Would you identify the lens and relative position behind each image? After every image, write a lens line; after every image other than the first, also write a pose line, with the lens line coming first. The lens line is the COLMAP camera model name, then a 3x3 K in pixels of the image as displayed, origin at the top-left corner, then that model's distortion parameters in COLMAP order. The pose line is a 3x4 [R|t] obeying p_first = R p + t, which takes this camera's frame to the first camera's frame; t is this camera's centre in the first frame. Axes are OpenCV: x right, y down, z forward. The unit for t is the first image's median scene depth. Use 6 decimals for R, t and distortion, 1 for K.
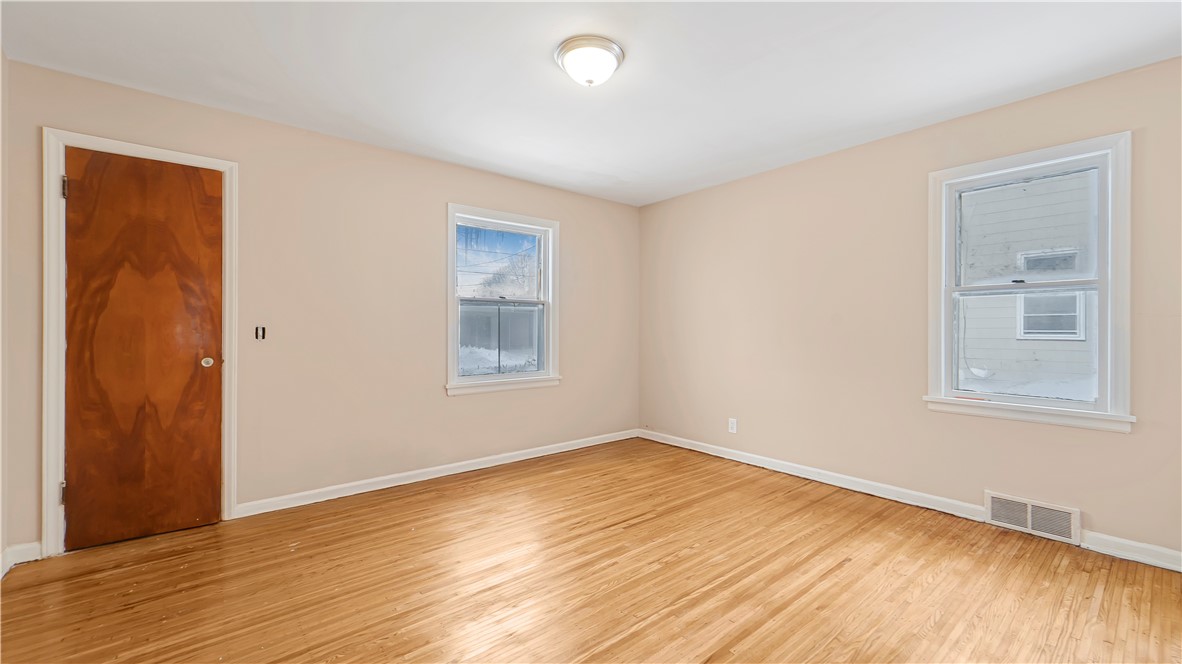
lens RADIAL K [[475.3, 0, 584.3], [0, 475.3, 328.6], [0, 0, 1]] dist [0.003181, 0.000385]
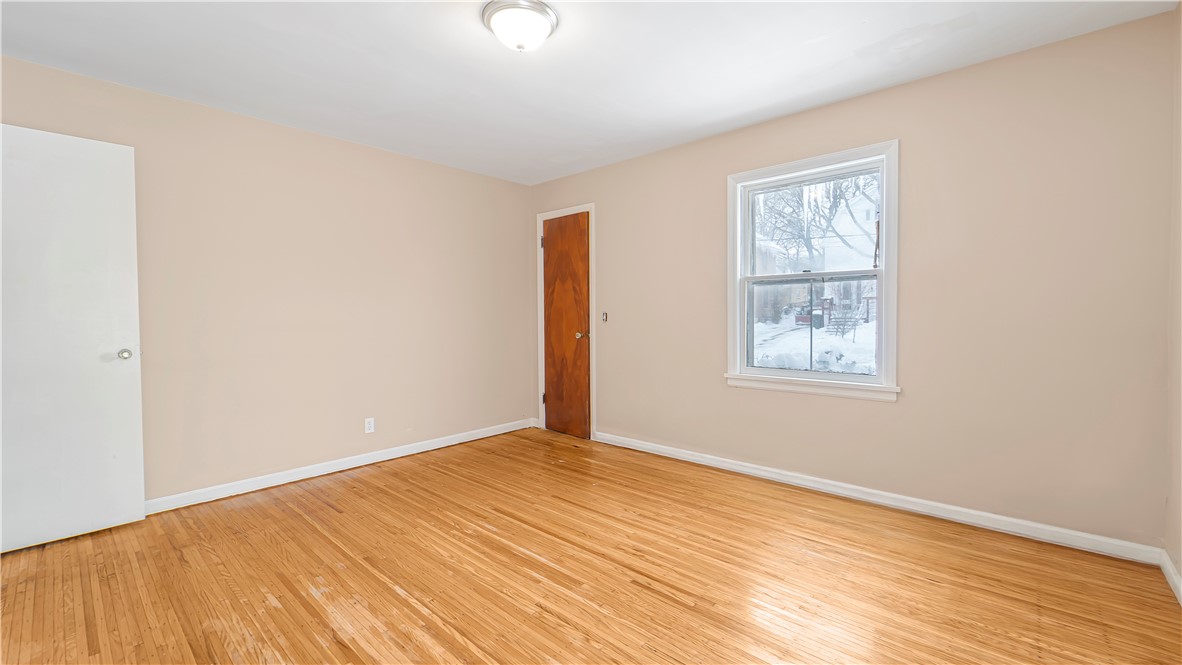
lens RADIAL K [[476.6, 0, 605.8], [0, 476.6, 327.7], [0, 0, 1]] dist [0.000414, -0.000088]
pose [[0.174240, 0.025327, -0.984377, 0.827199], [0.005533, 0.999628, 0.026699, 0.003026], [0.984688, -0.010098, 0.174035, 0.858820]]
